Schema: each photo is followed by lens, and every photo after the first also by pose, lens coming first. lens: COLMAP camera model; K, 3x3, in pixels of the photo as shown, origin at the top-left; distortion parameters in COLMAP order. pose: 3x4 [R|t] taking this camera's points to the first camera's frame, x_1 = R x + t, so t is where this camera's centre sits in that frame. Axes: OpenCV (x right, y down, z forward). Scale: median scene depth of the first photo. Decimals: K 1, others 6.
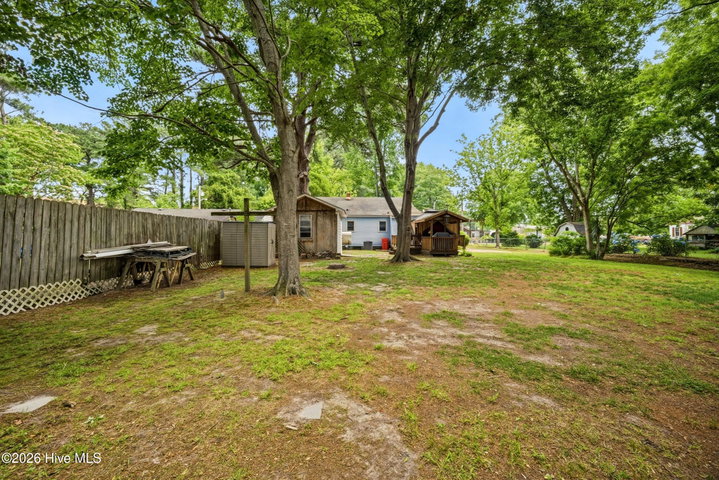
lens RADIAL K [[274.0, 0, 358.8], [0, 274.0, 240.7], [0, 0, 1]] dist [-0.003254, -0.000185]
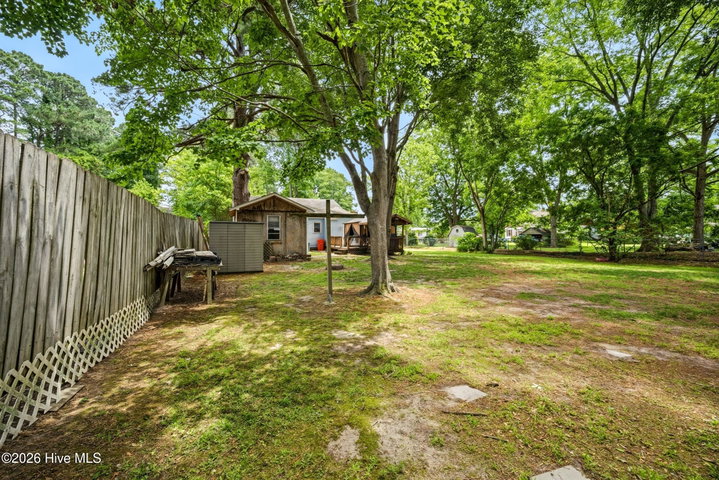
lens RADIAL K [[274.0, 0, 356.3], [0, 274.0, 237.7], [0, 0, 1]] dist [-0.003254, -0.000185]
pose [[0.926262, -0.008255, 0.376790, -0.282877], [0.013763, 0.999834, -0.011928, -0.002206], [-0.376629, 0.016234, 0.926222, 0.018371]]
